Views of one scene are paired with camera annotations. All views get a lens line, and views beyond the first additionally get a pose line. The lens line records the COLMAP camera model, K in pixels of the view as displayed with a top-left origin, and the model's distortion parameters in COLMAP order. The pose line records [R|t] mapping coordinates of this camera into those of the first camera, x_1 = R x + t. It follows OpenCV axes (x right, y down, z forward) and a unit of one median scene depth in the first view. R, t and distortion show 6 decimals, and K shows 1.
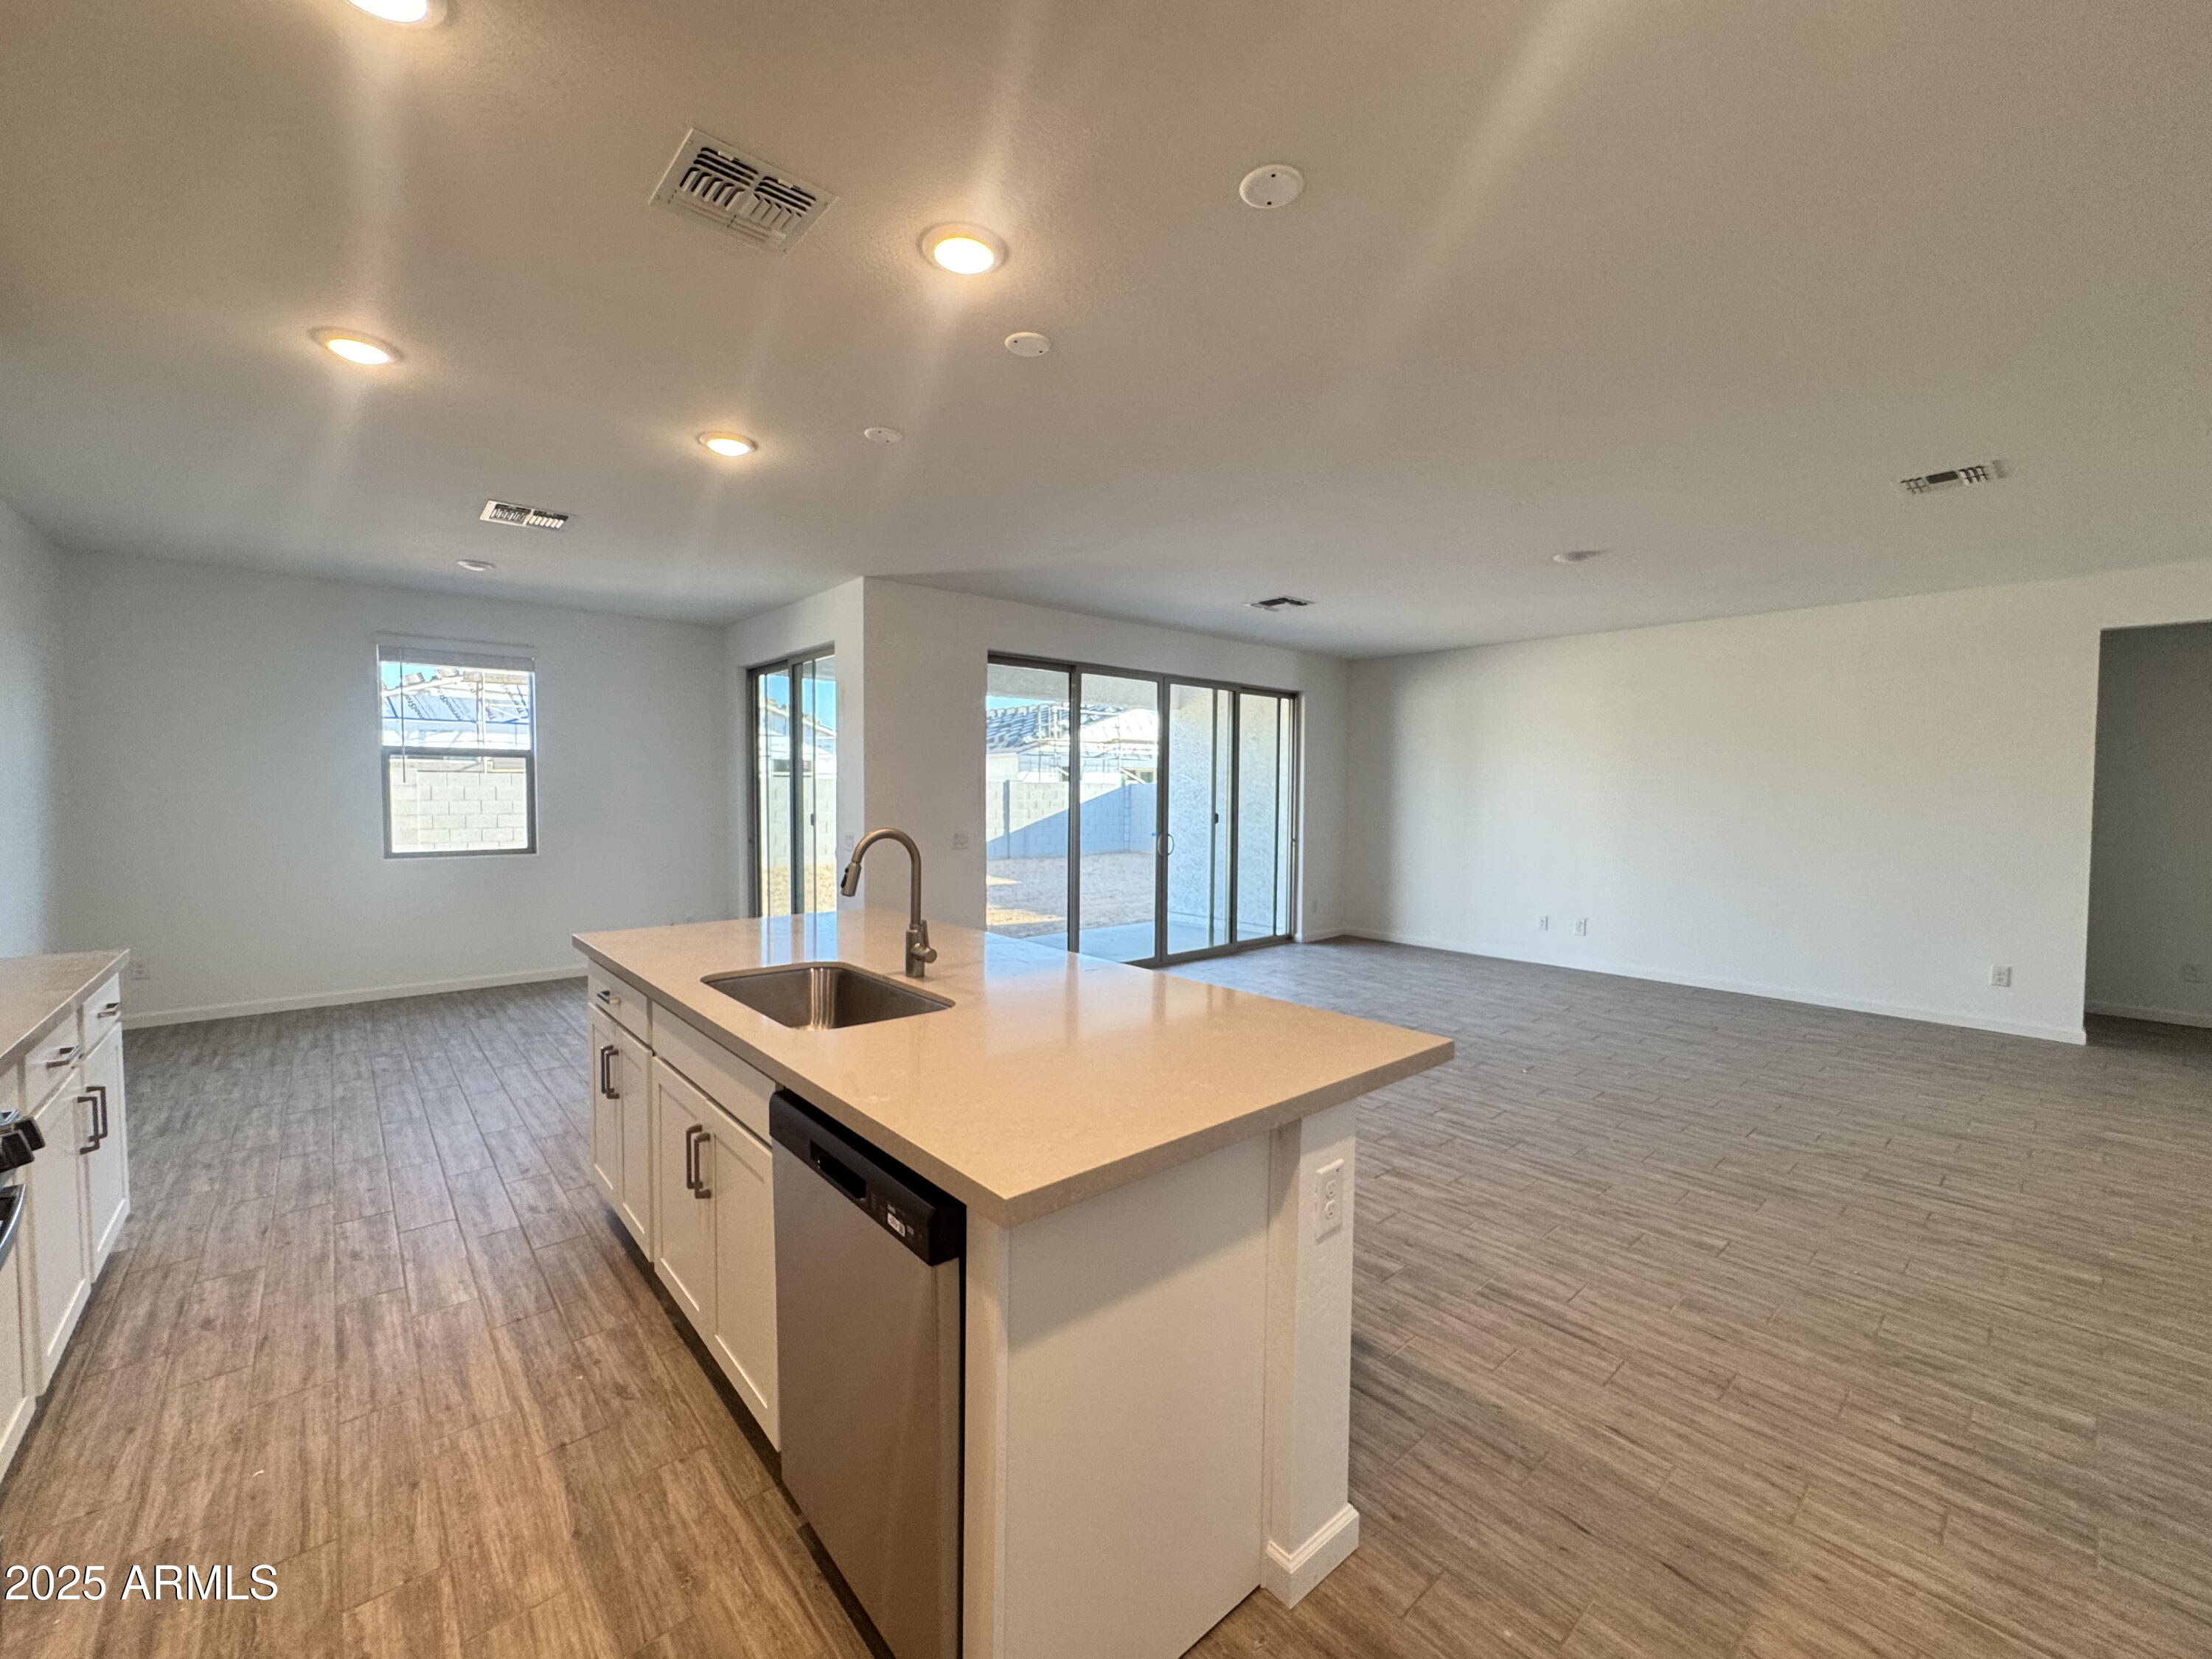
lens RADIAL K [[889.7, 0, 1105.4], [0, 889.7, 827.8], [0, 0, 1]] dist [-0.003467, 0.000329]
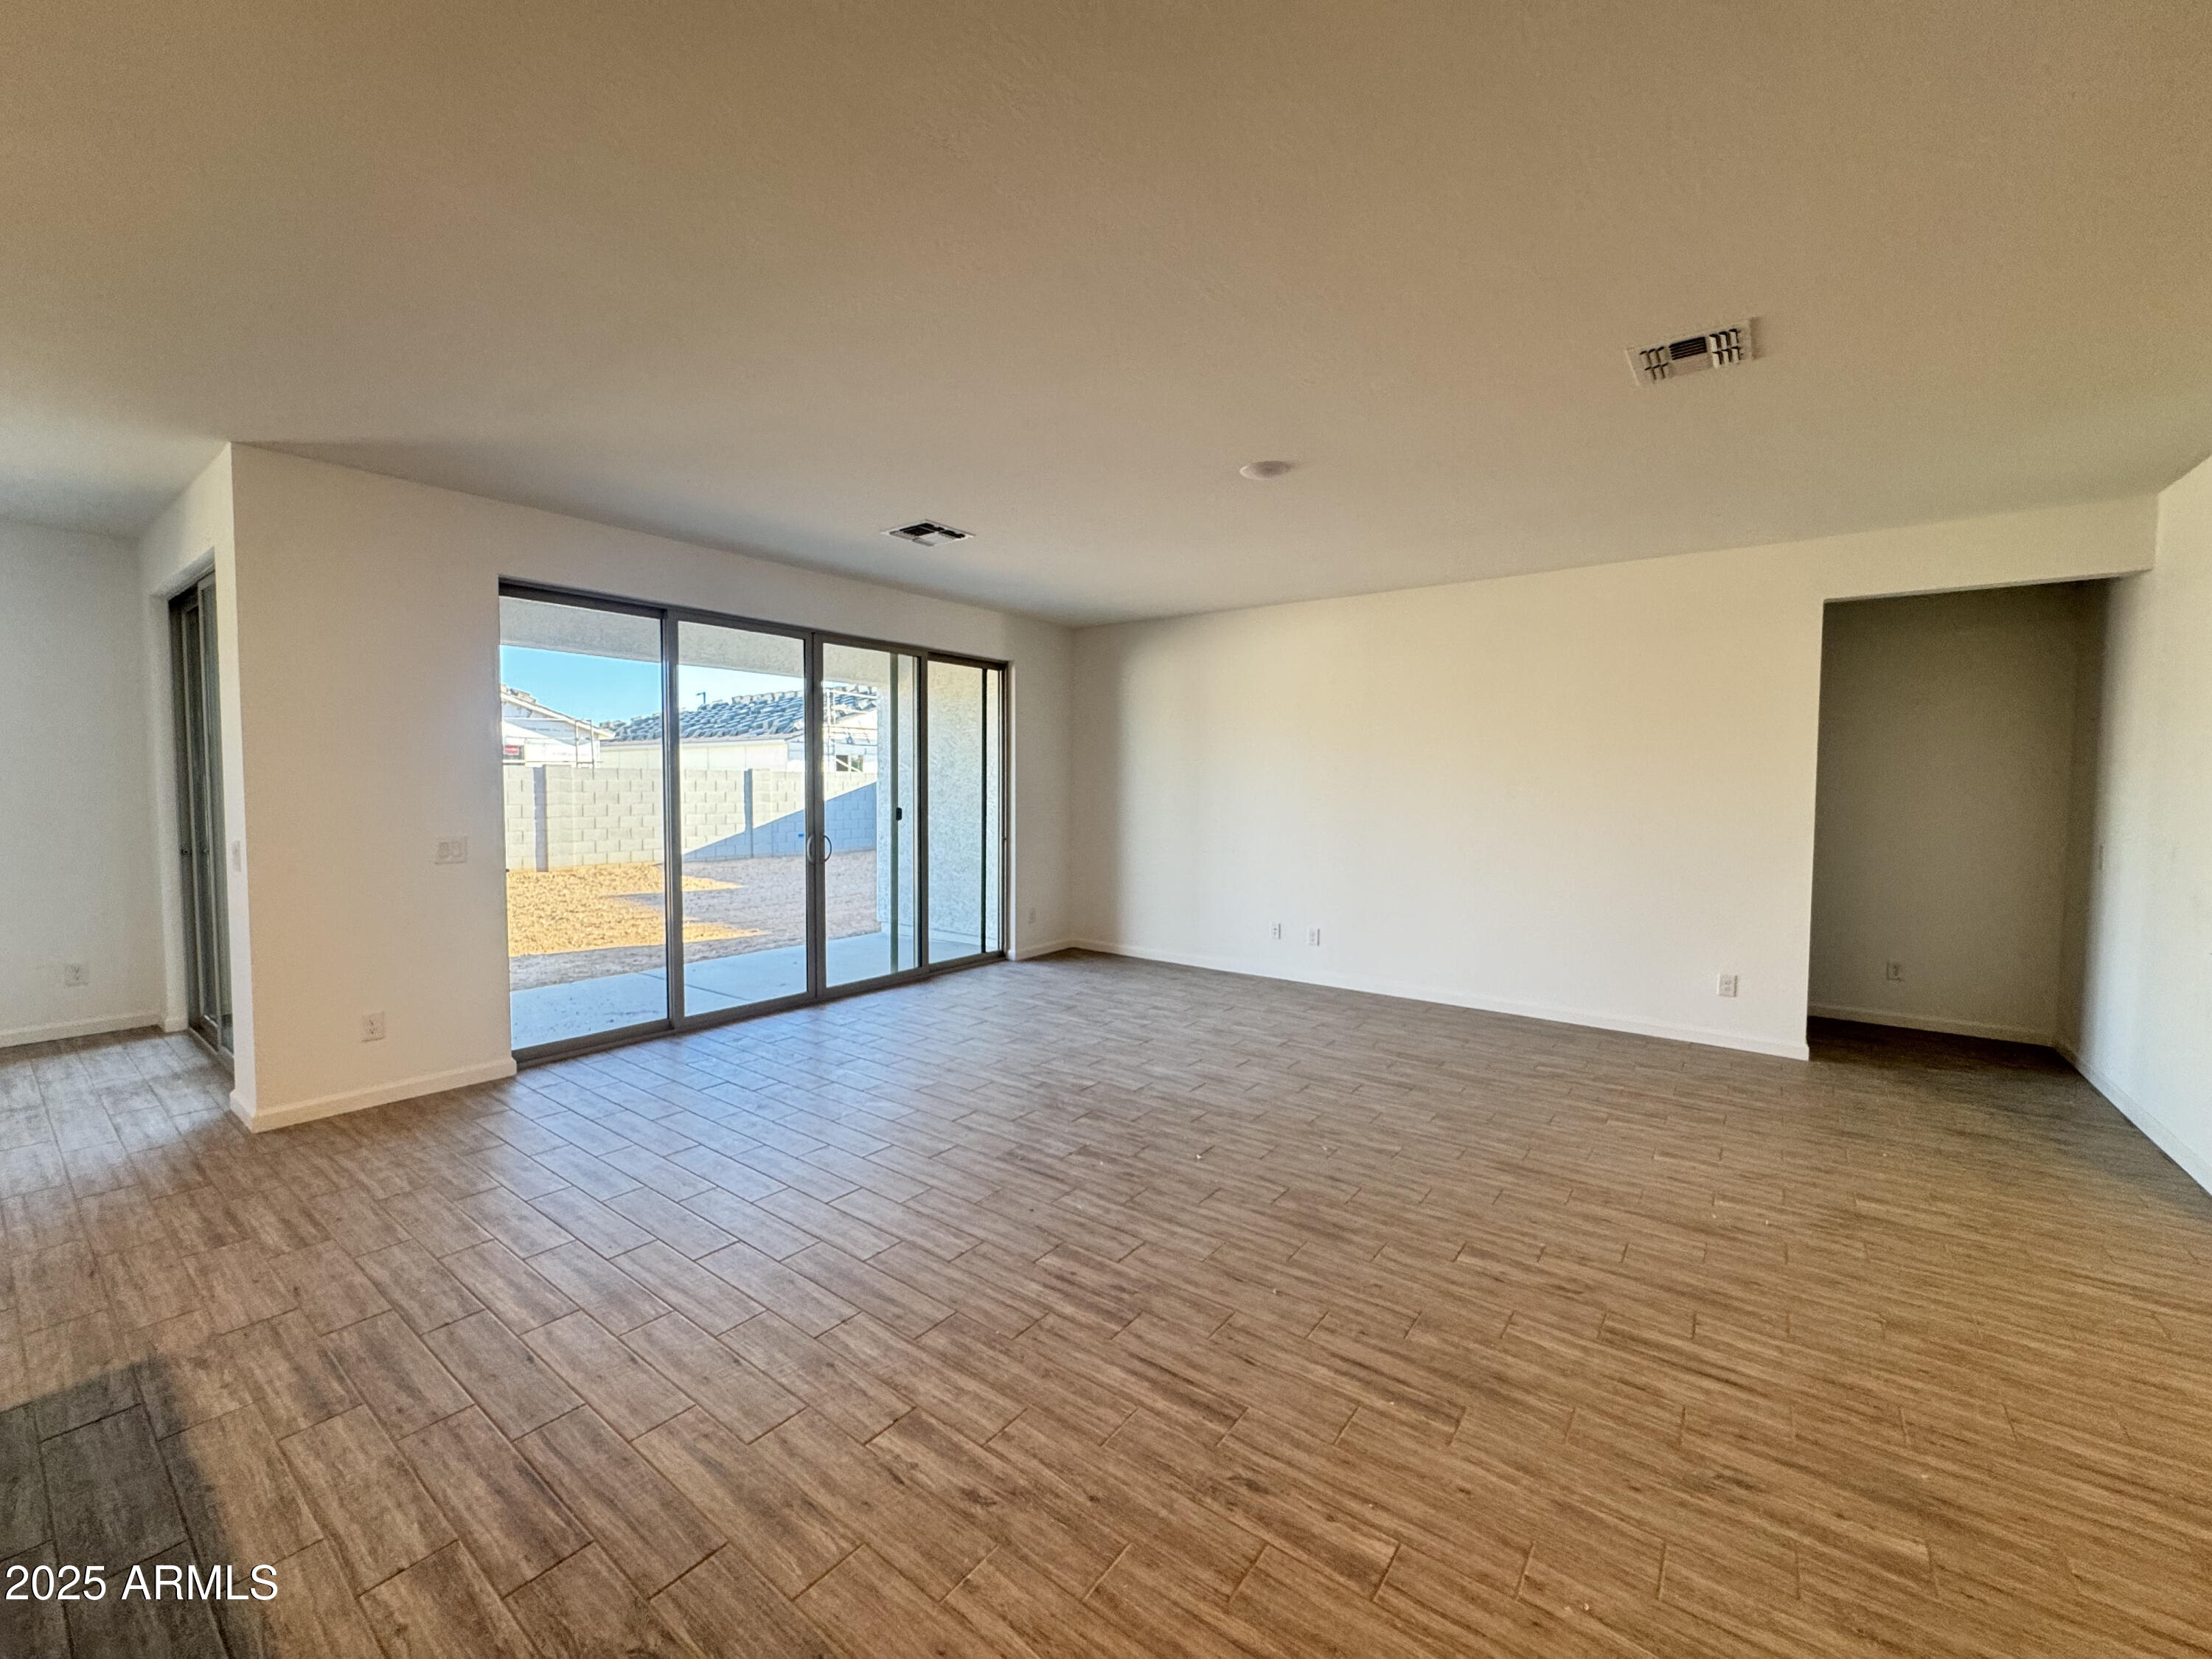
lens RADIAL K [[889.7, 0, 1105.4], [0, 889.7, 827.8], [0, 0, 1]] dist [-0.003467, 0.000329]
pose [[0.979235, -0.009634, 0.202499, 0.348983], [0.007627, 0.999914, 0.010688, -0.013145], [-0.202585, -0.008922, 0.979224, 0.409895]]
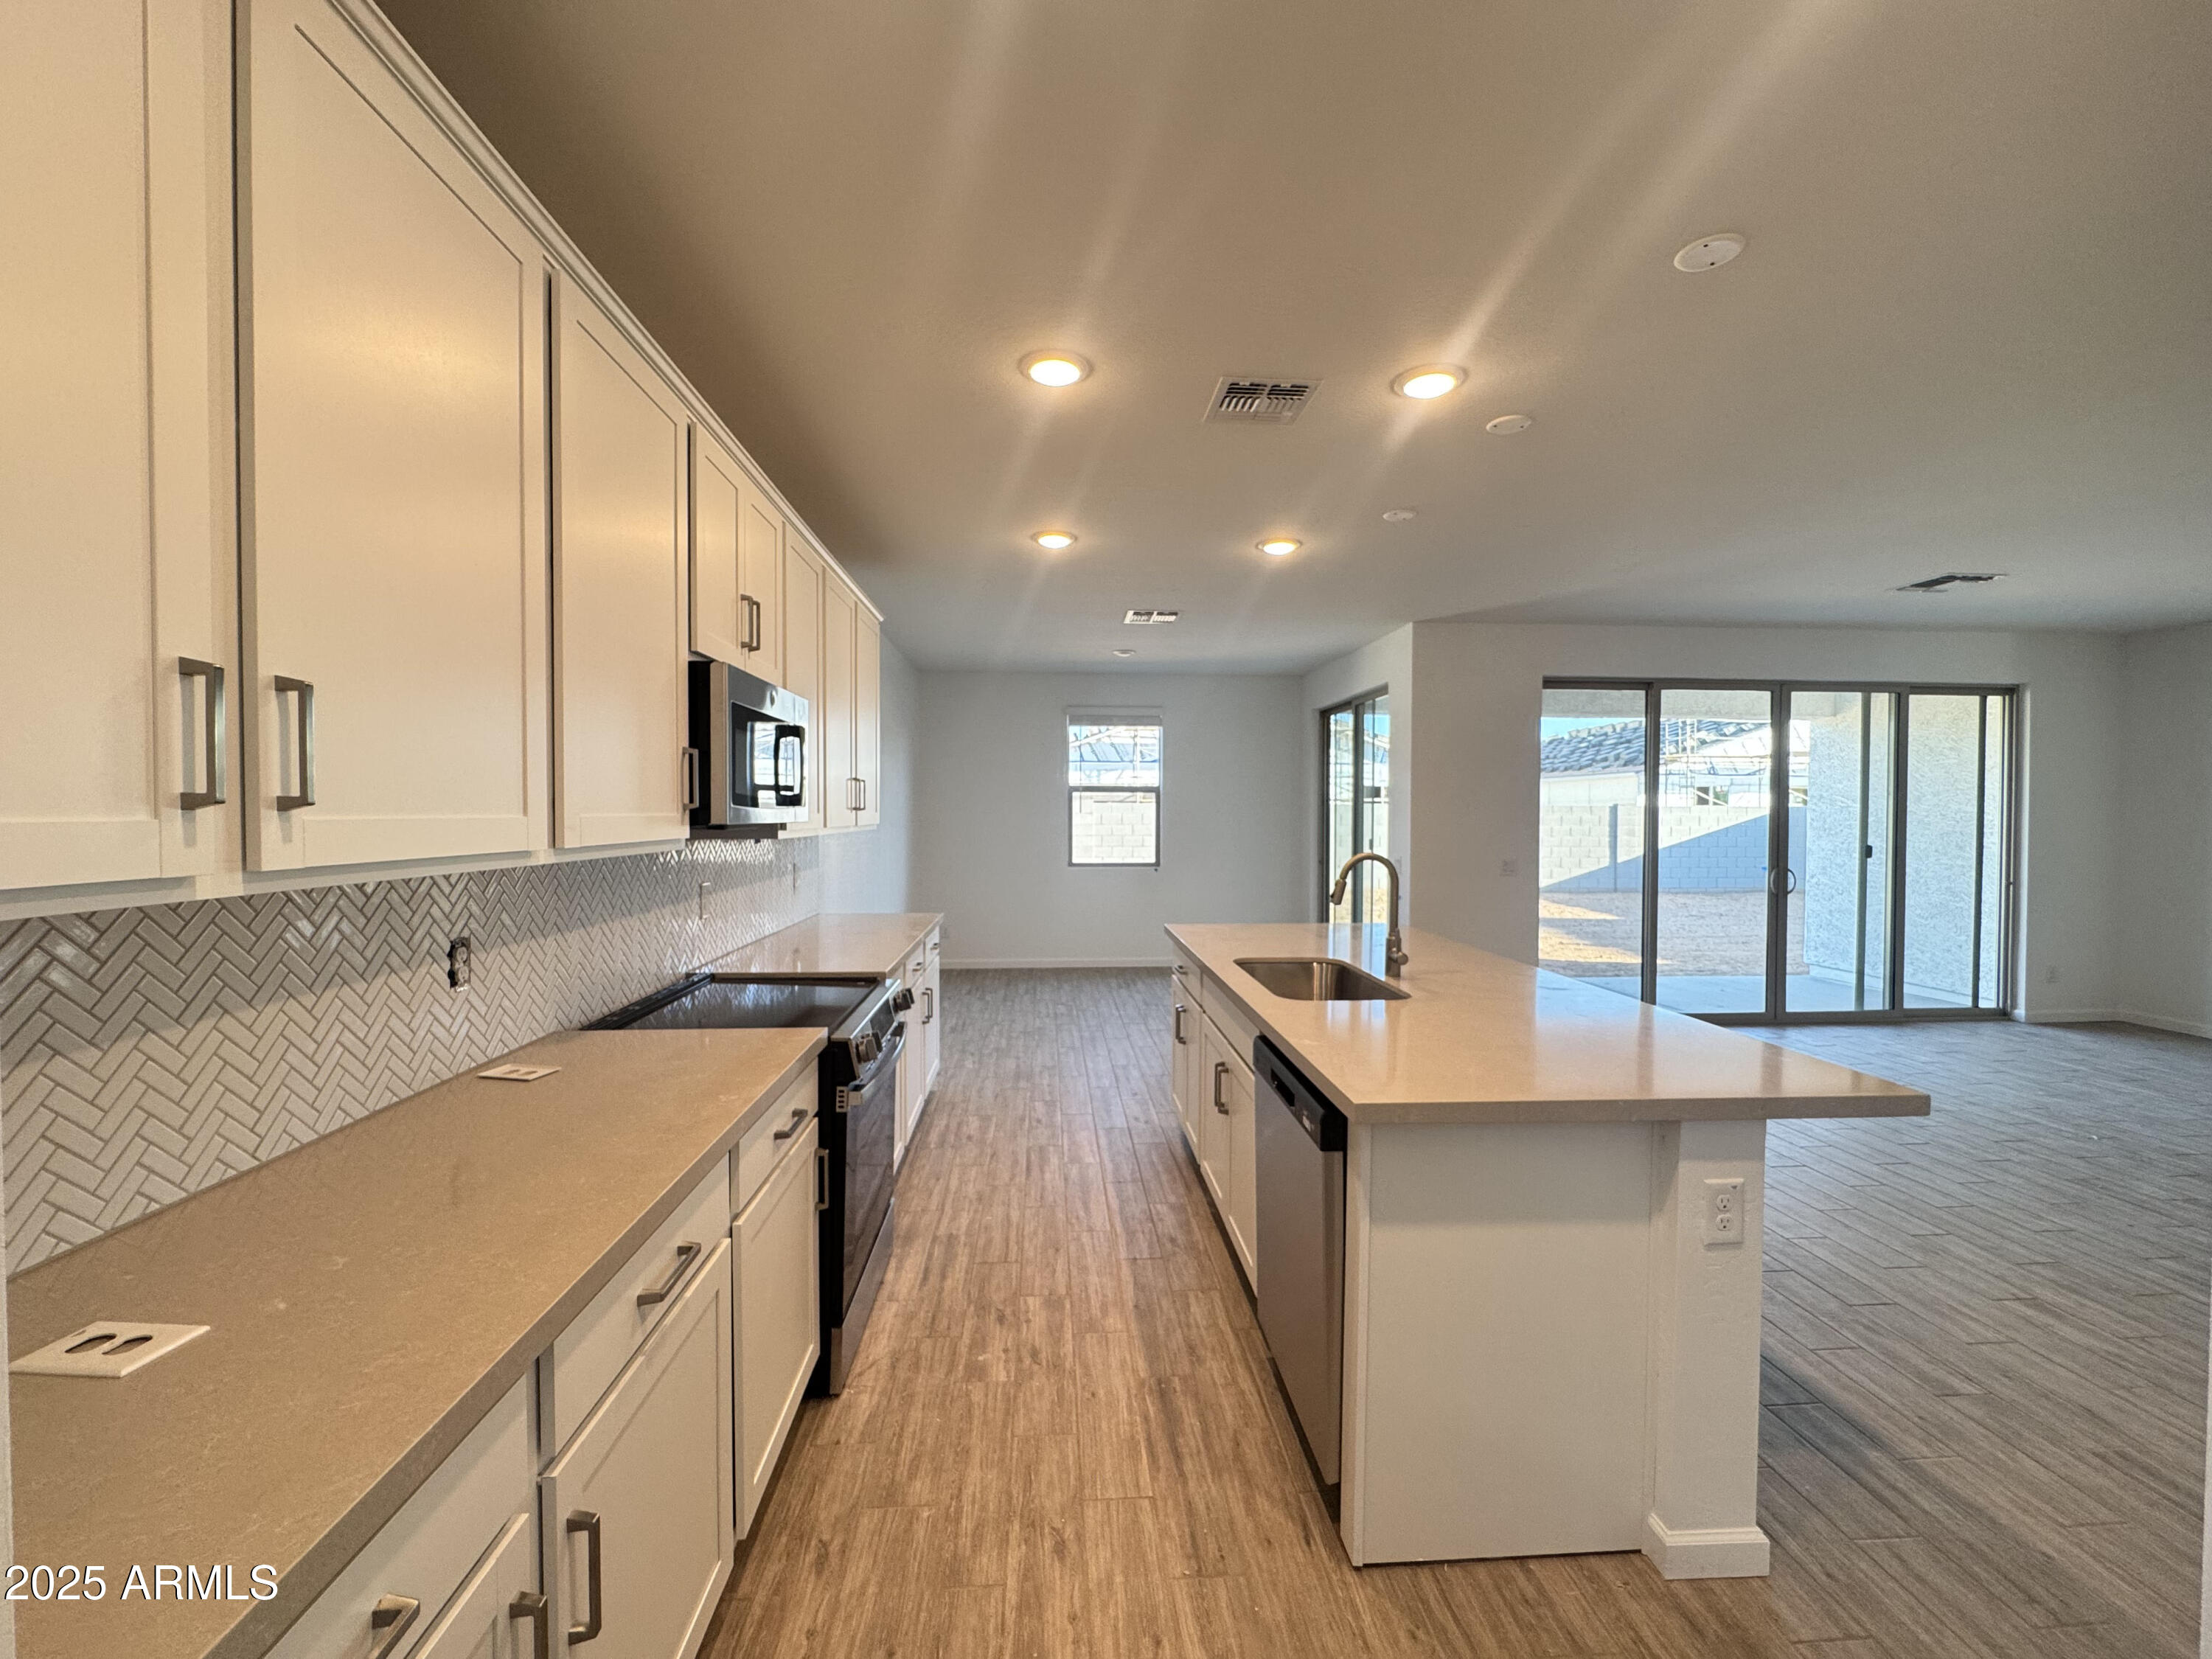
lens RADIAL K [[889.7, 0, 1105.4], [0, 889.7, 827.8], [0, 0, 1]] dist [-0.003467, 0.000329]
pose [[0.795780, 0.006694, -0.605549, 0.147921], [-0.023461, 0.999529, -0.019783, -0.000416], [0.605132, 0.029950, 0.795562, -0.144698]]
